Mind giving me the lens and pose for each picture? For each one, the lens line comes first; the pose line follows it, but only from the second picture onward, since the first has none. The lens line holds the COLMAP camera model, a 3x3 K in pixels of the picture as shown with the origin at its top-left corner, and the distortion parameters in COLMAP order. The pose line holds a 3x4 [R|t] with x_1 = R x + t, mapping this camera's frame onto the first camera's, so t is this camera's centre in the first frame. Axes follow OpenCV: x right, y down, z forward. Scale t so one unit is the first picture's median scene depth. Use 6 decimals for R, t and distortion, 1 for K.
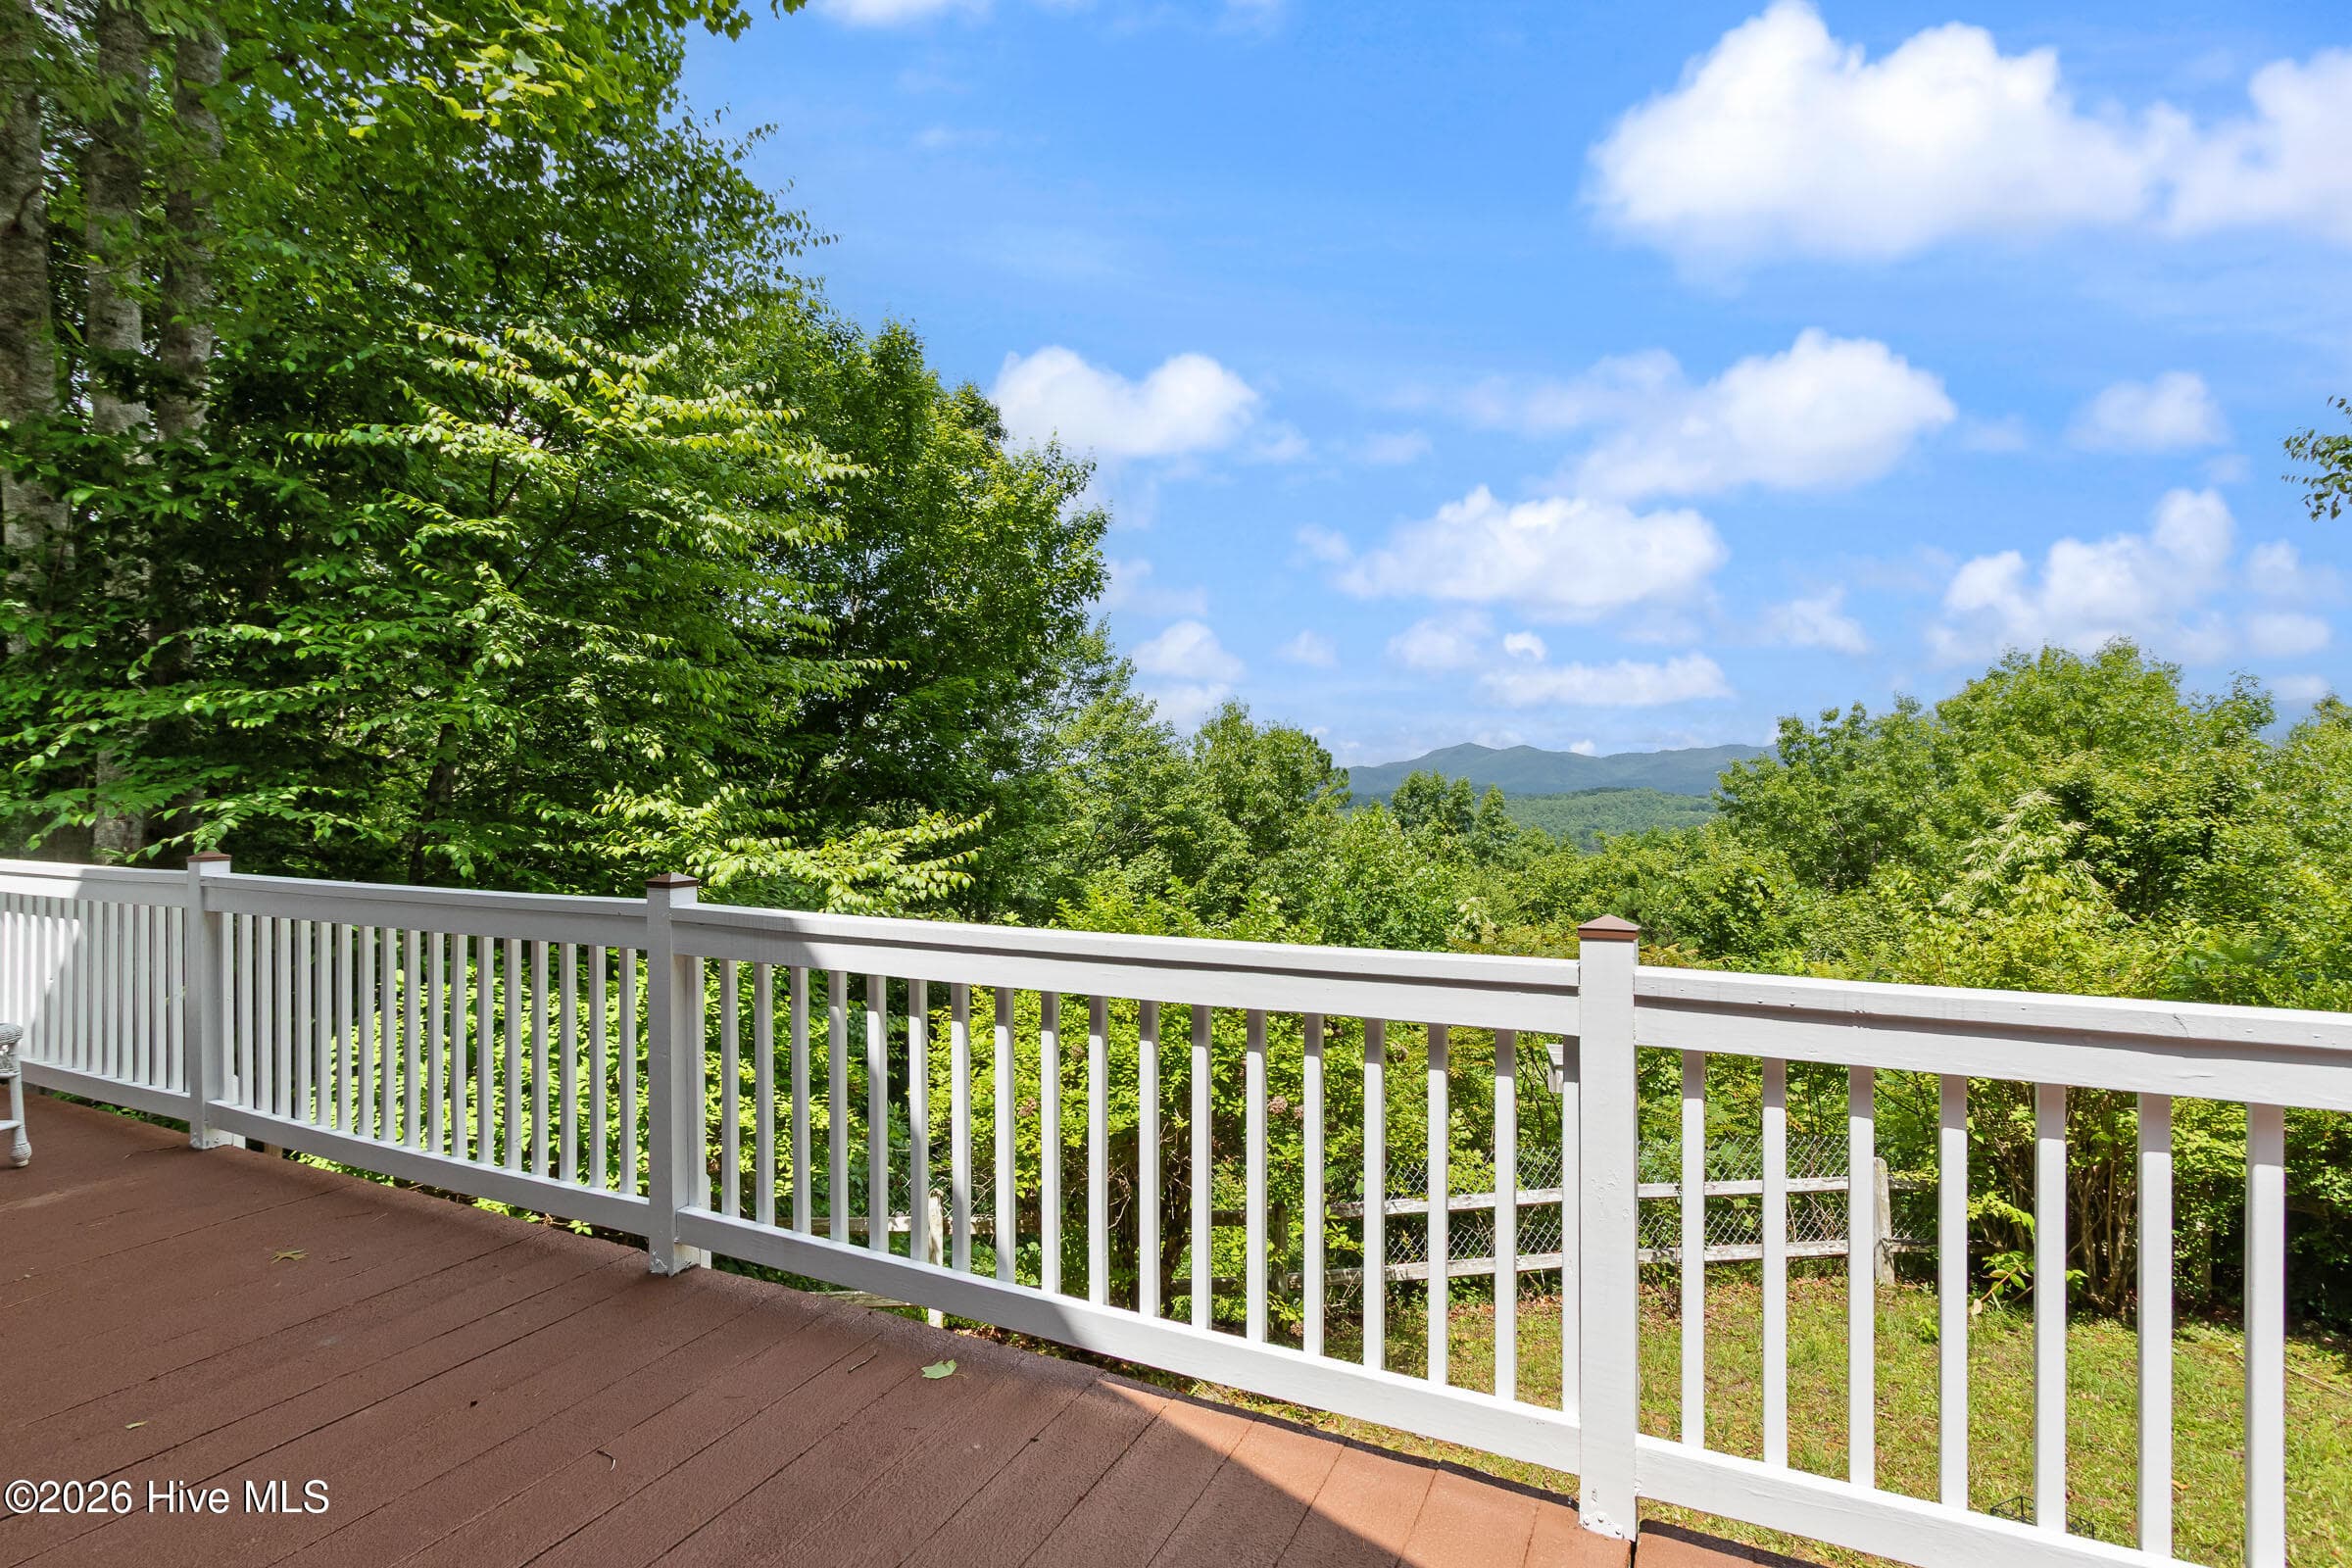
lens RADIAL K [[1142.6, 0, 1154.7], [0, 1142.6, 790.7], [0, 0, 1]] dist [-0.002257, -0.001817]
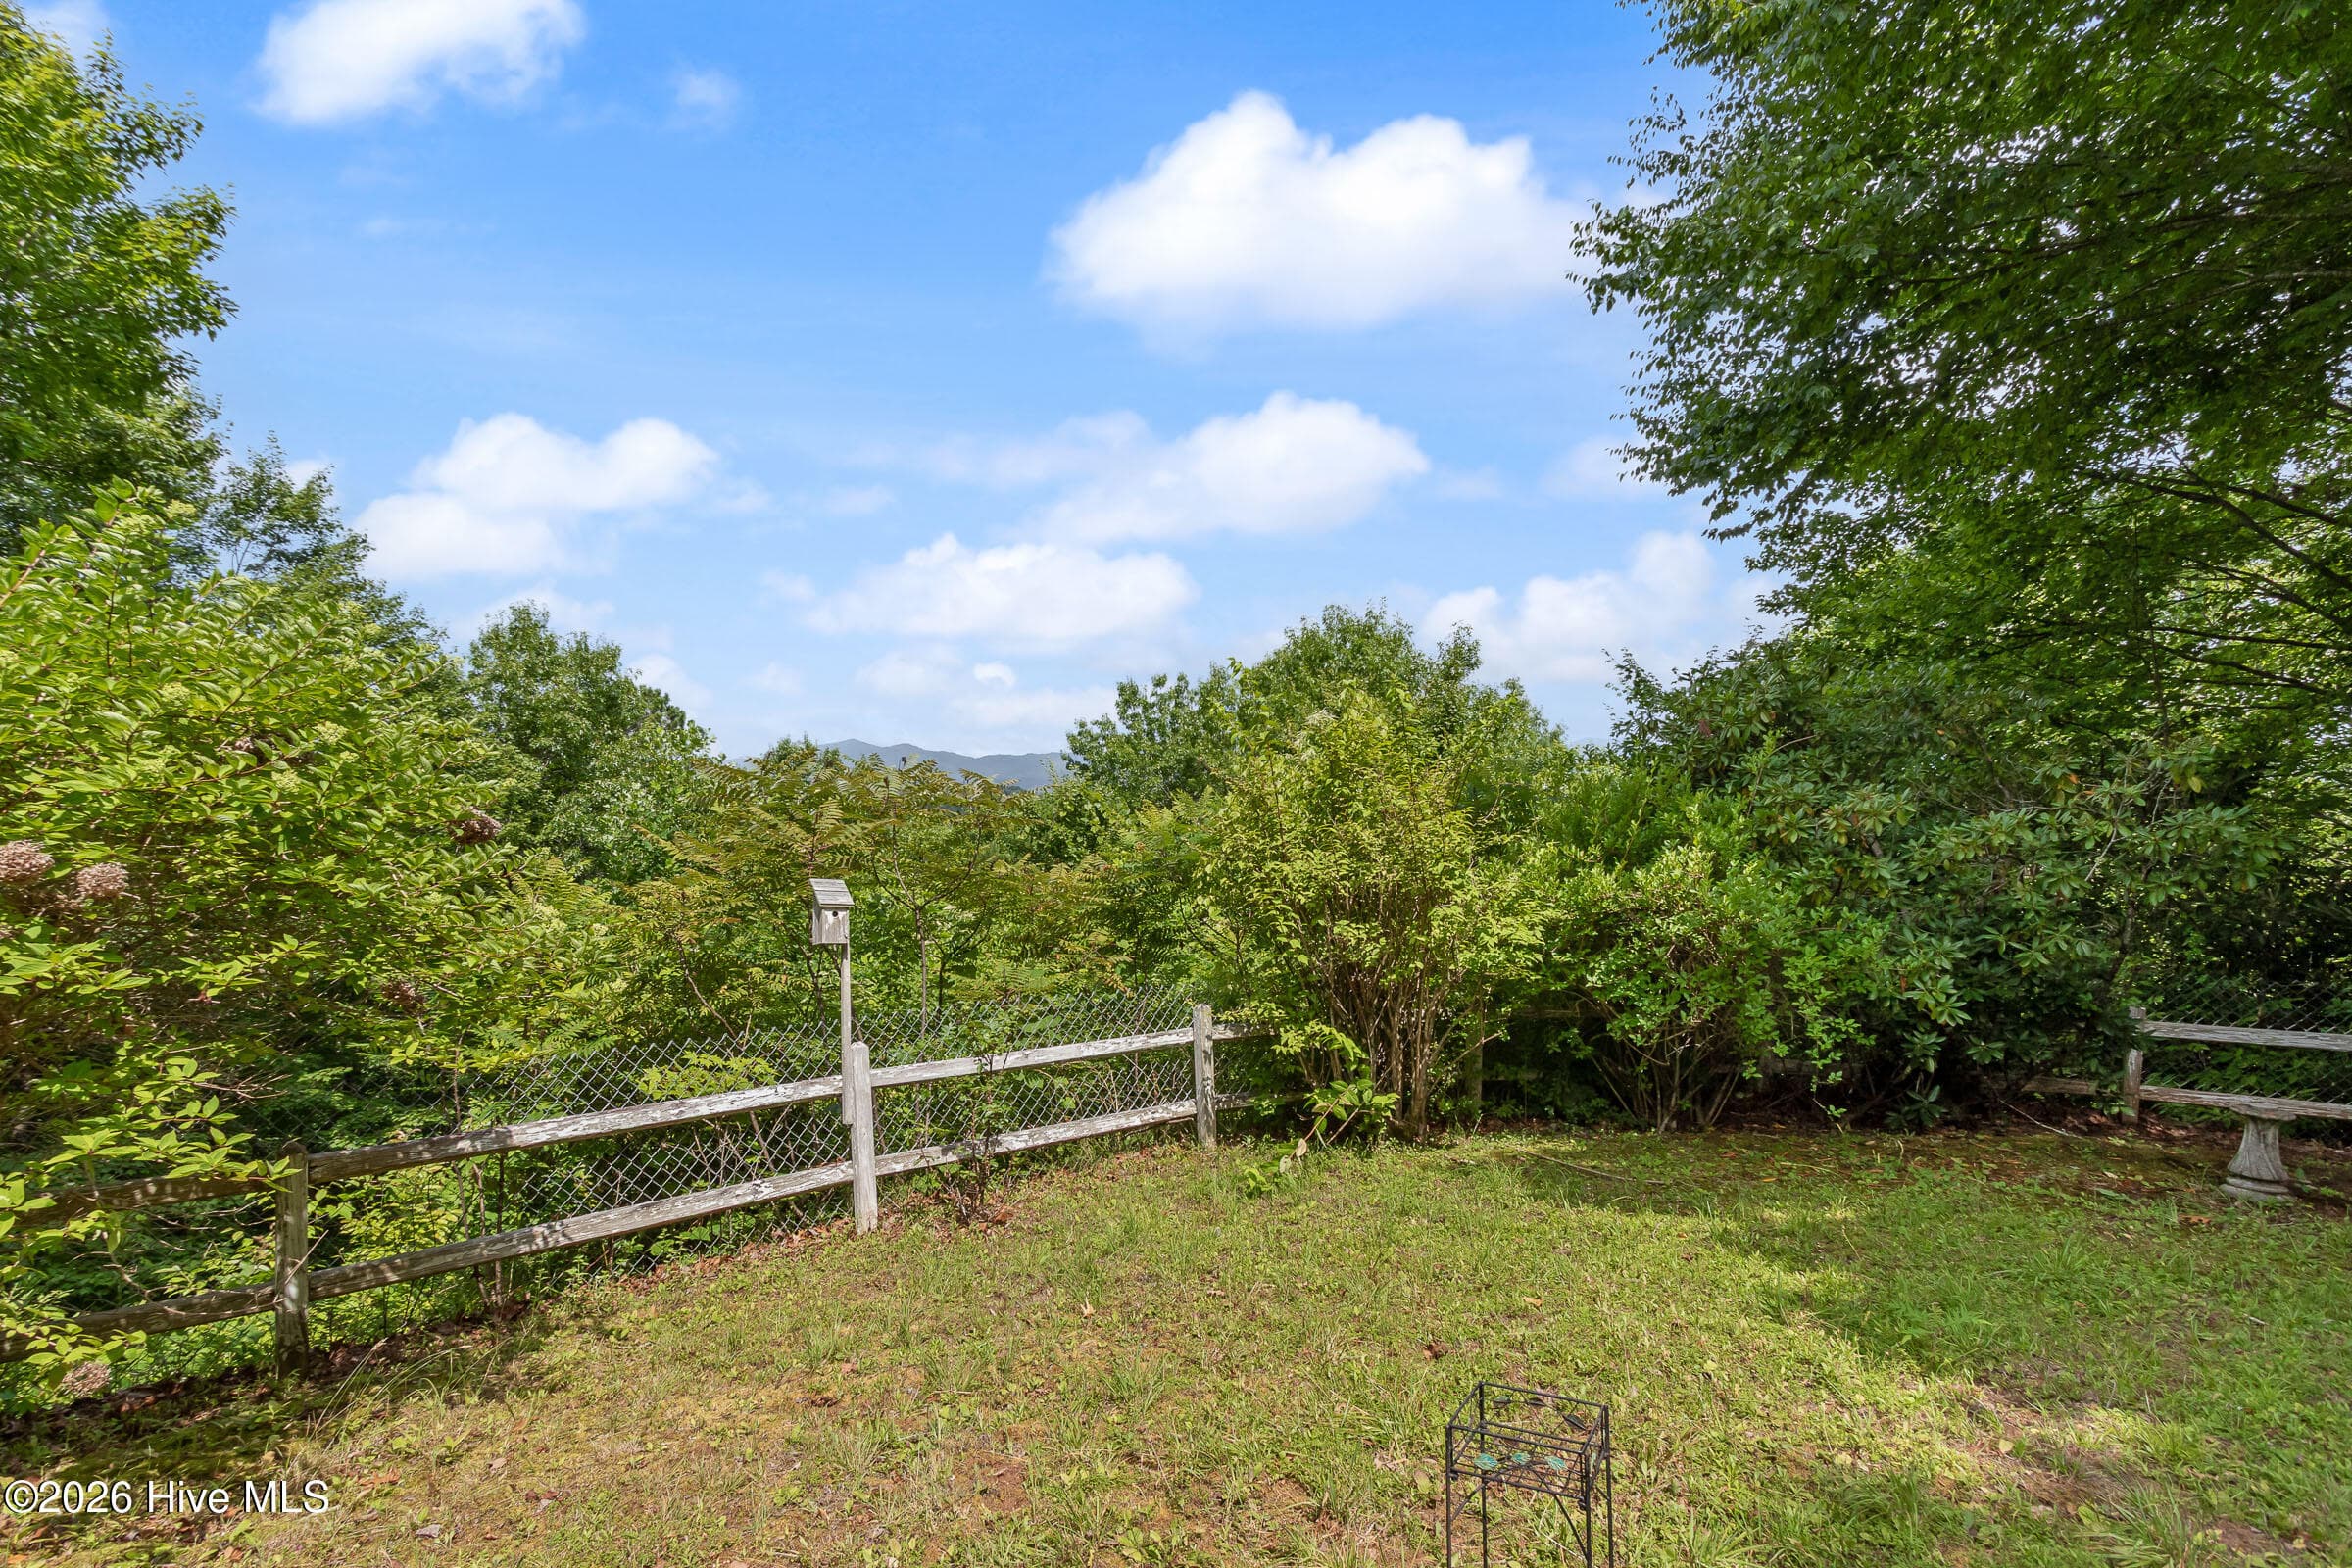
lens RADIAL K [[1144.3, 0, 1155.1], [0, 1144.3, 863.9], [0, 0, 1]] dist [0.003196, 0.000462]
pose [[0.860971, -0.017876, 0.508340, 0.057616], [-0.020938, 0.997290, 0.070533, 0.058725], [-0.508223, -0.071370, 0.858263, 0.099848]]
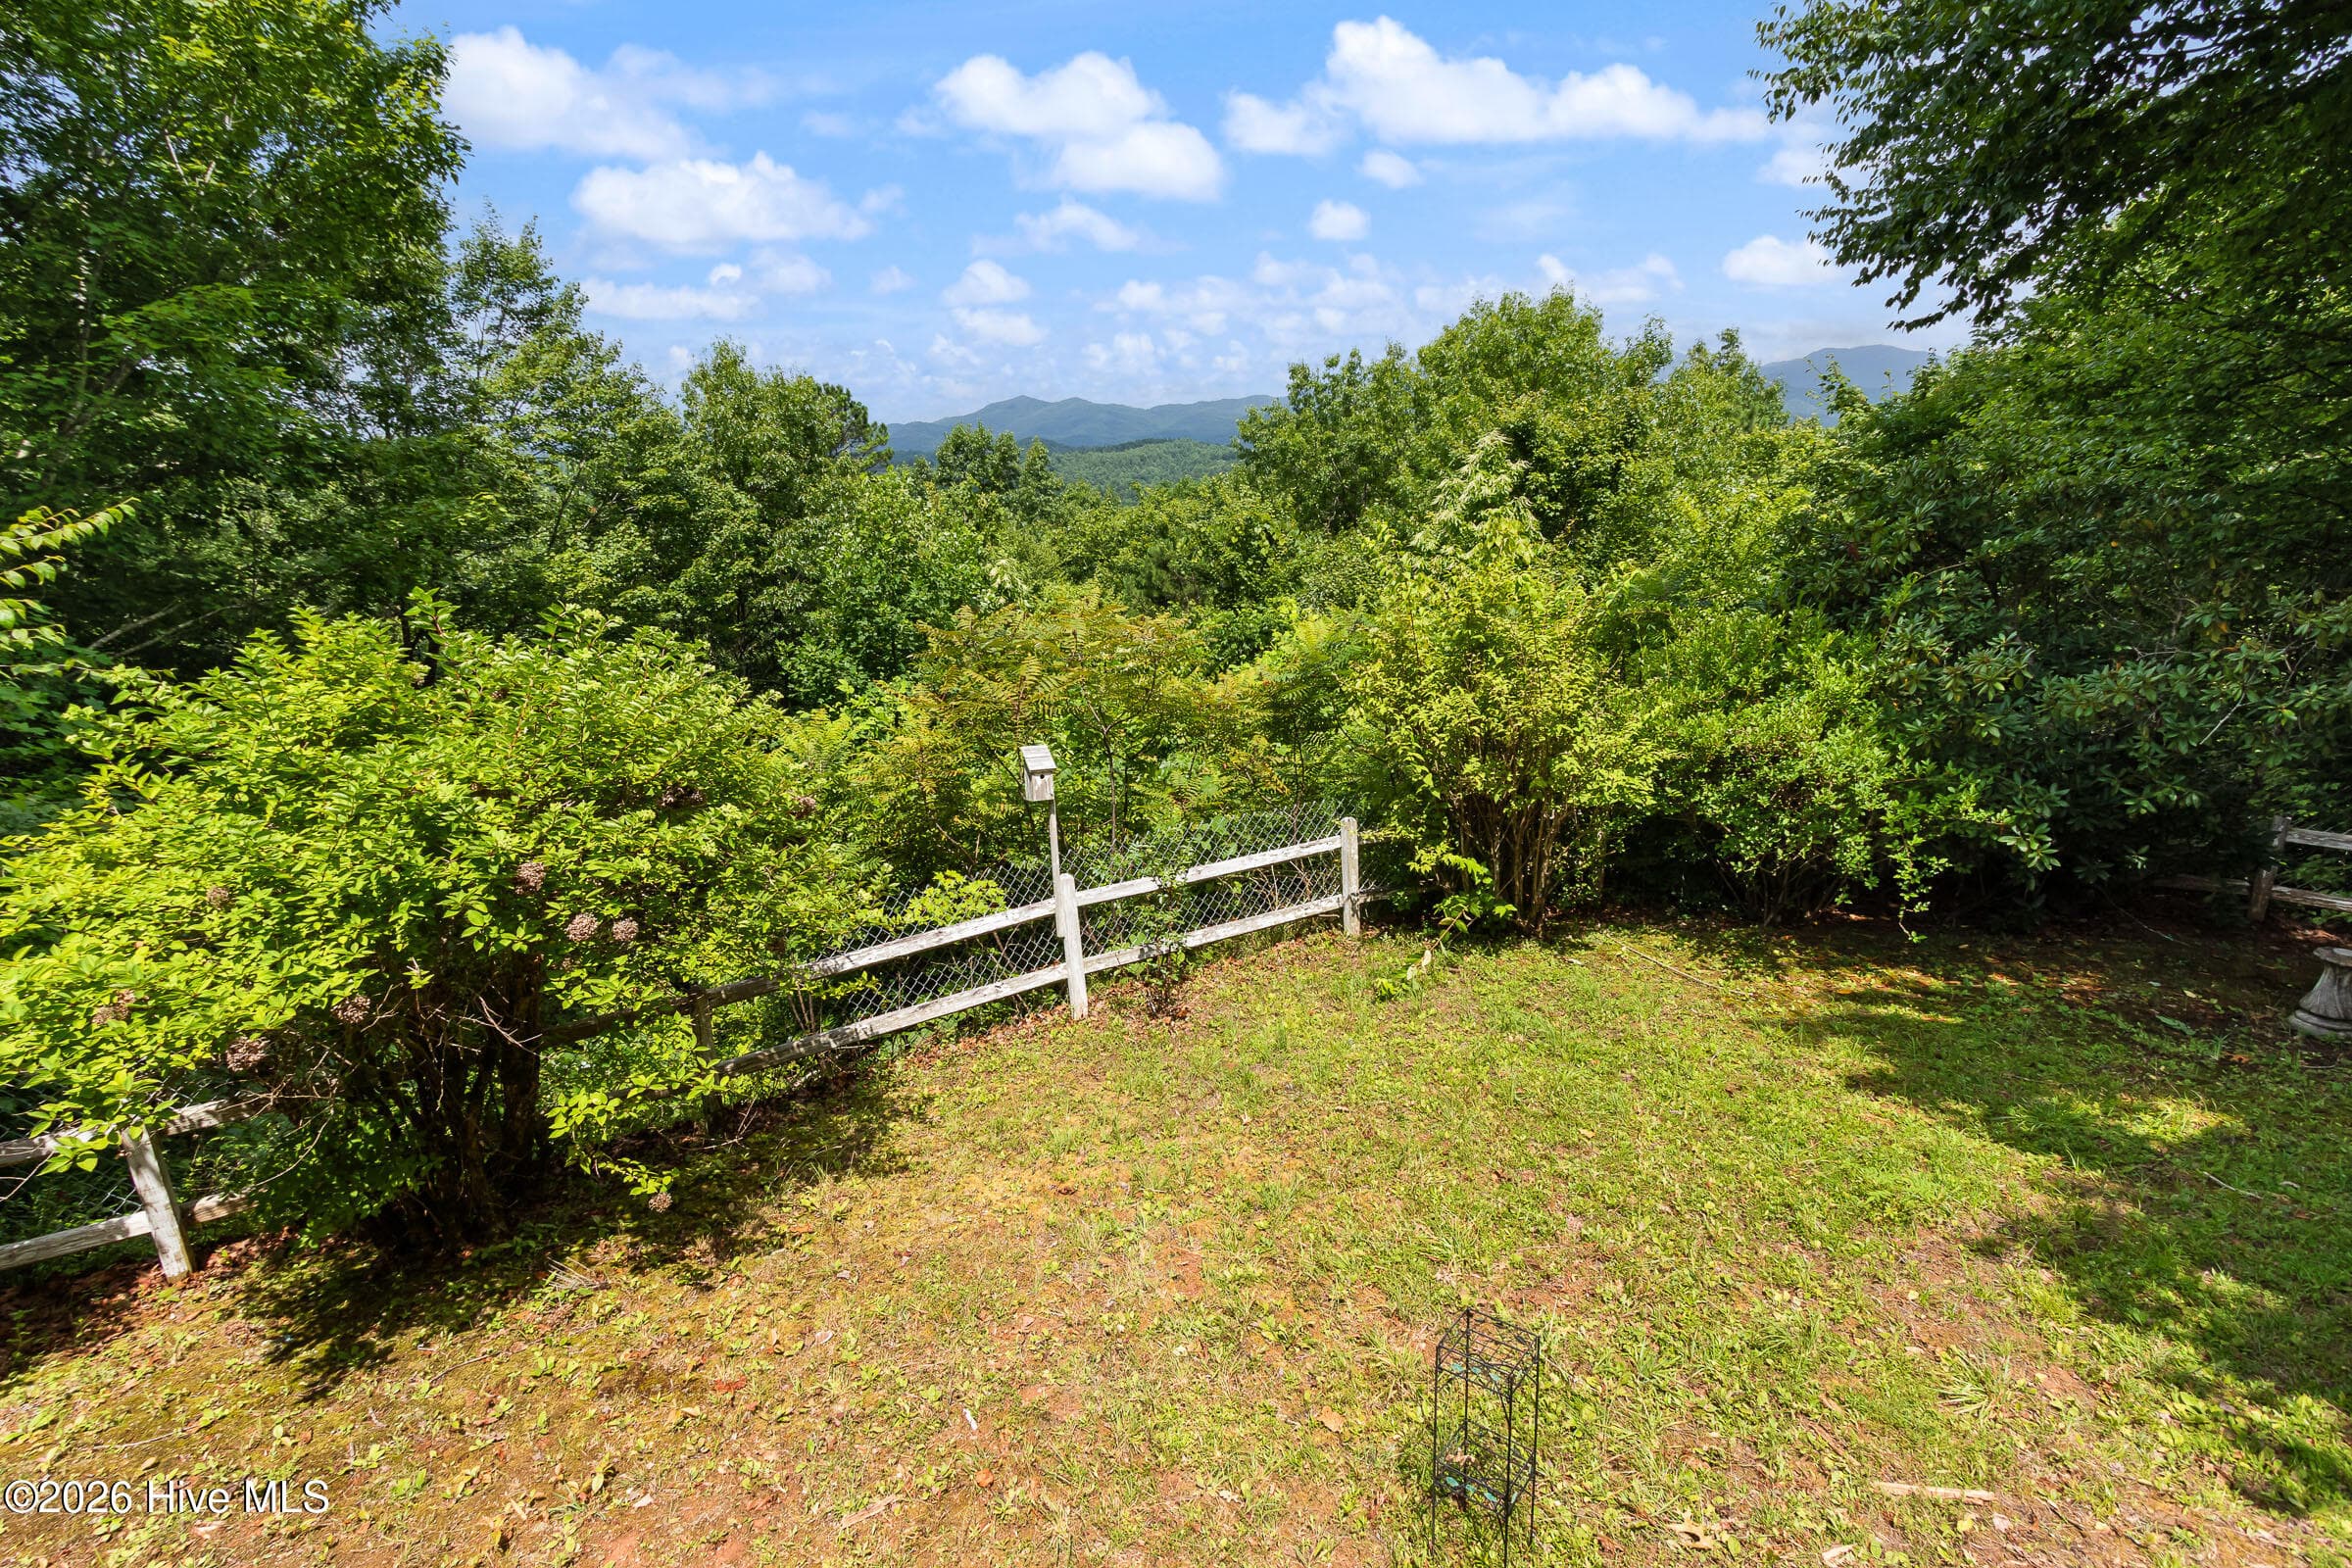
lens RADIAL K [[1114.3, 0, 1151.8], [0, 1114.3, 803.0], [0, 0, 1]] dist [0.005638, -0.000413]
pose [[0.927911, -0.135614, 0.347260, 0.045699], [0.023638, 0.951017, 0.308235, 0.001100], [-0.372051, -0.277806, 0.885665, 0.068286]]
